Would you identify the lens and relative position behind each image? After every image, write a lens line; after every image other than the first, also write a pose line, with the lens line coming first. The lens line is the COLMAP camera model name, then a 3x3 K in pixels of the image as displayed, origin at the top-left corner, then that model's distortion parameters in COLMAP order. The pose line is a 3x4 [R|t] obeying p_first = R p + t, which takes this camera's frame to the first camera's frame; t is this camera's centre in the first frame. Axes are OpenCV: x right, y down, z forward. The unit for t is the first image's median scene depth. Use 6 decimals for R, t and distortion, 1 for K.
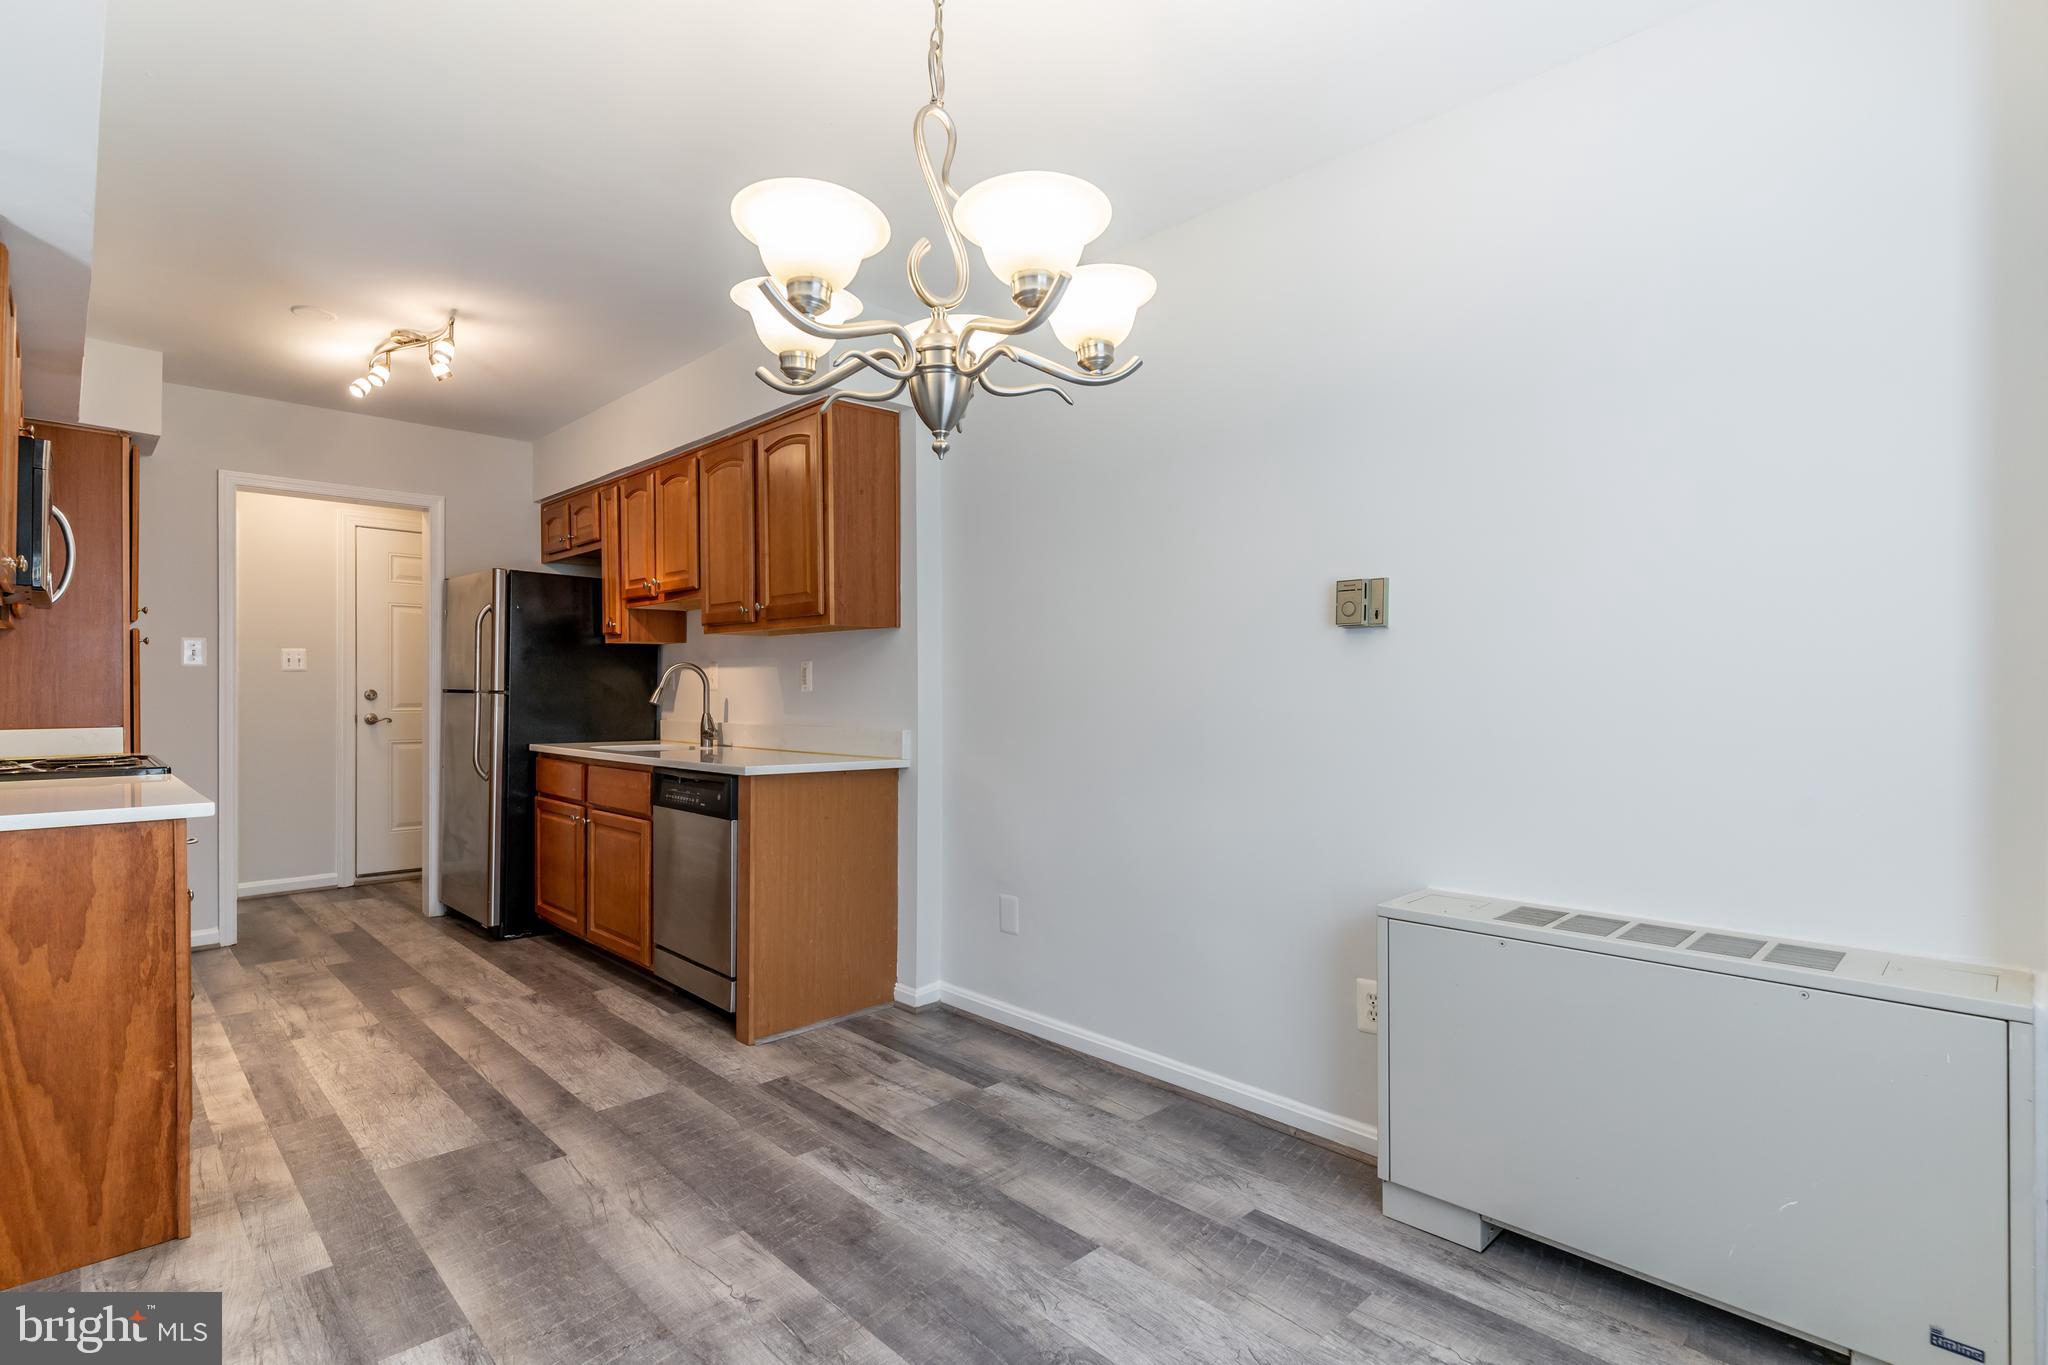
lens RADIAL K [[982.6, 0, 1007.7], [0, 982.6, 693.6], [0, 0, 1]] dist [0.000890, -0.000634]
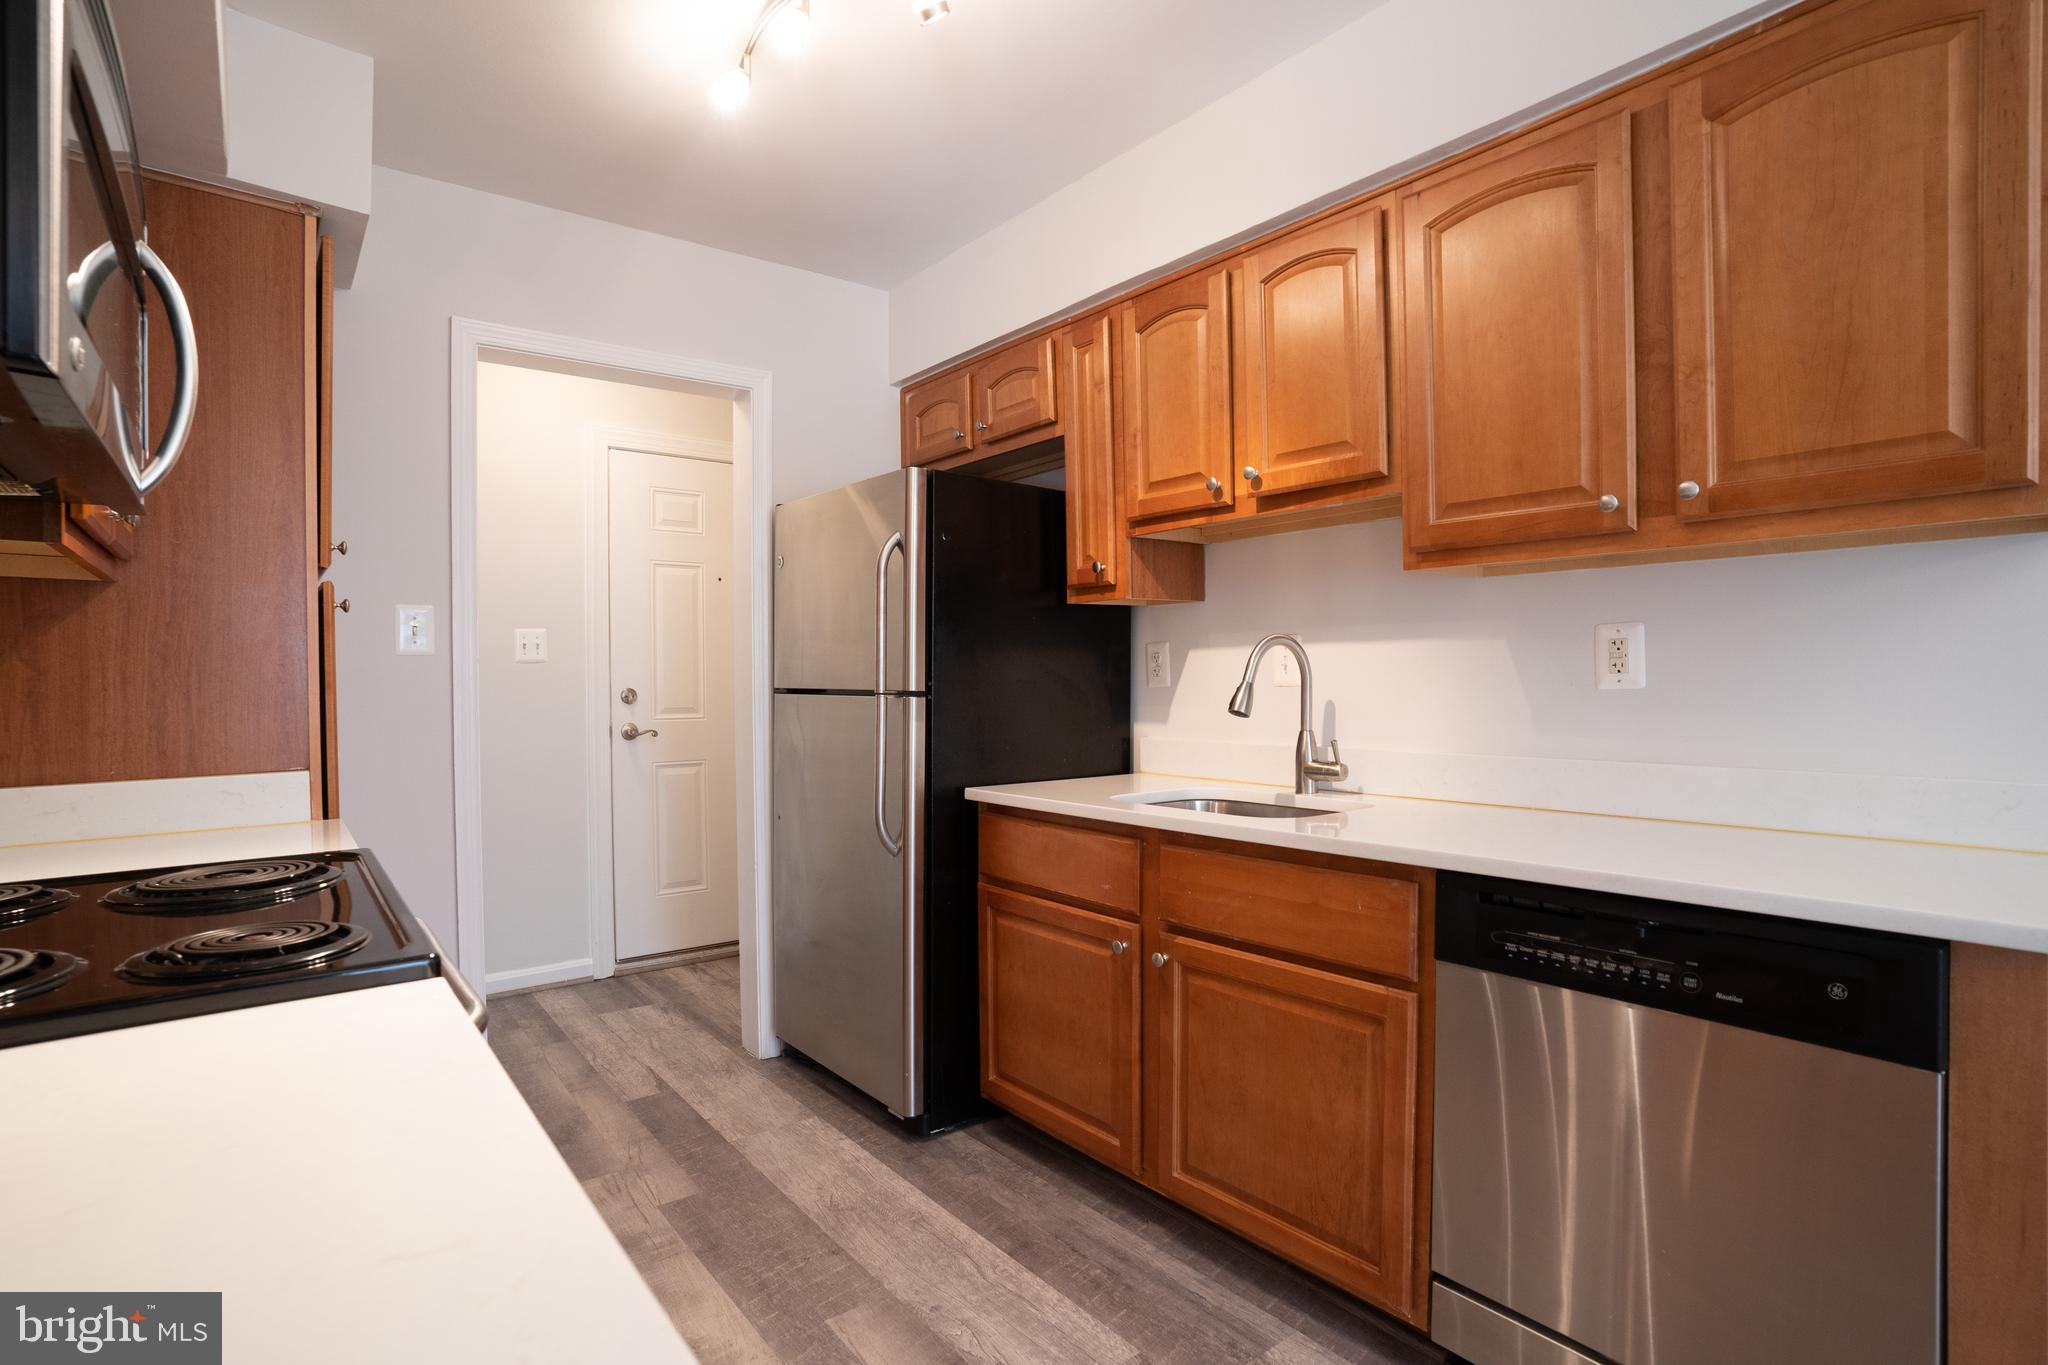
lens RADIAL K [[999.8, 0, 1005.5], [0, 999.8, 691.8], [0, 0, 1]] dist [-0.081142, 0.037057]
pose [[0.993756, -0.009142, -0.111196, -0.508015], [0.010390, 0.999889, 0.010652, -0.009951], [0.111086, -0.011740, 0.993741, 0.567752]]
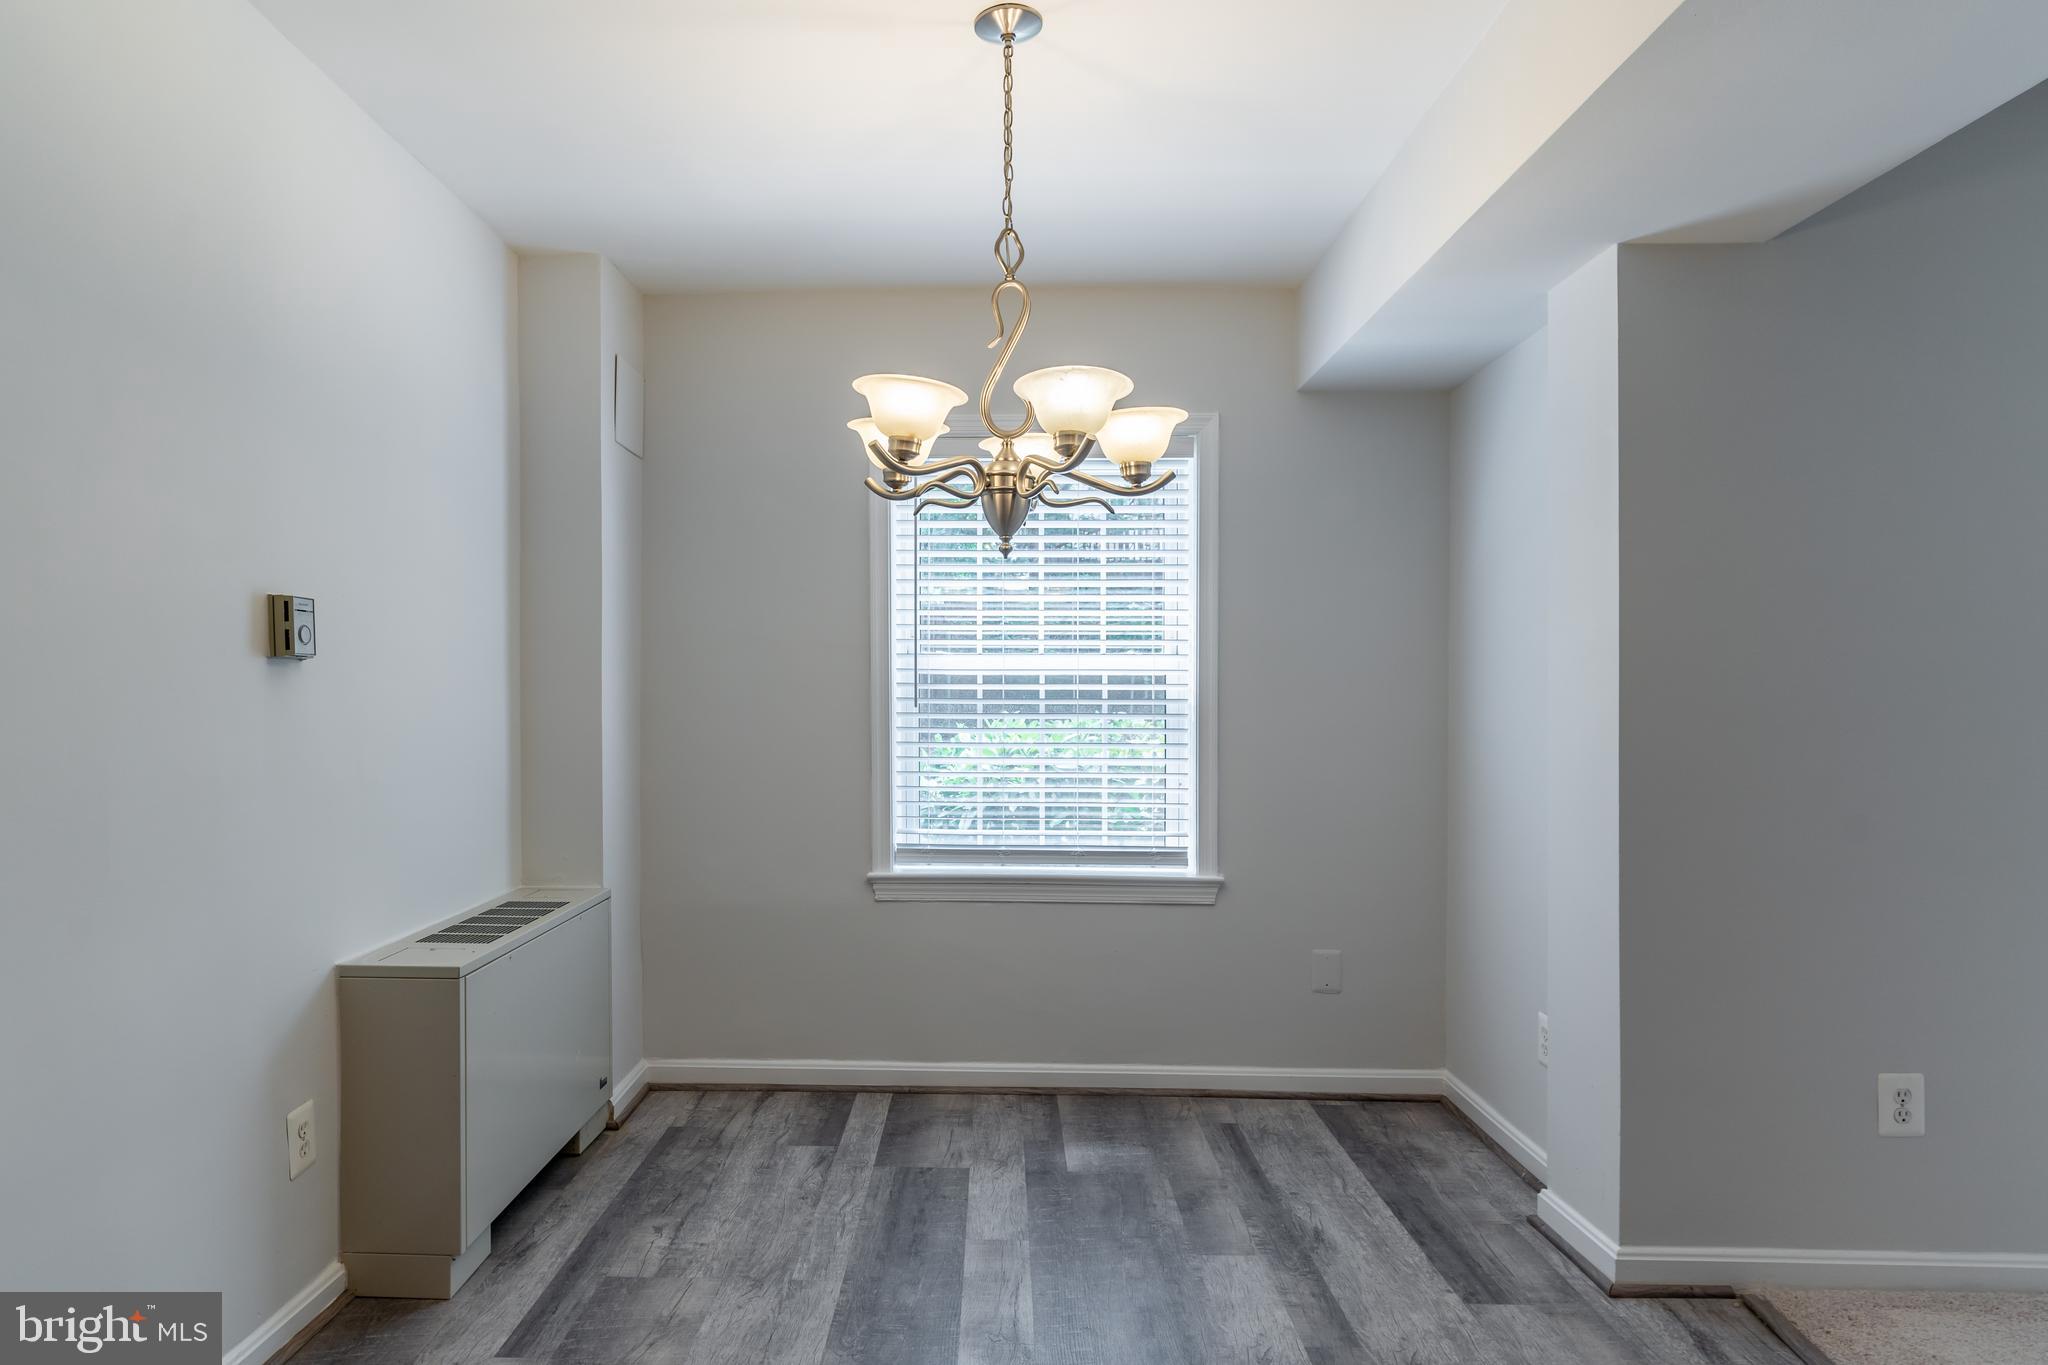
lens RADIAL K [[1222.5, 0, 937.5], [0, 1222.5, 717.7], [0, 0, 1]] dist [-0.005822, 0.000037]
pose [[-0.686759, -0.013147, 0.726766, -0.466060], [0.000407, 0.999829, 0.018471, -0.027463], [-0.726885, 0.012981, -0.686637, 0.873331]]
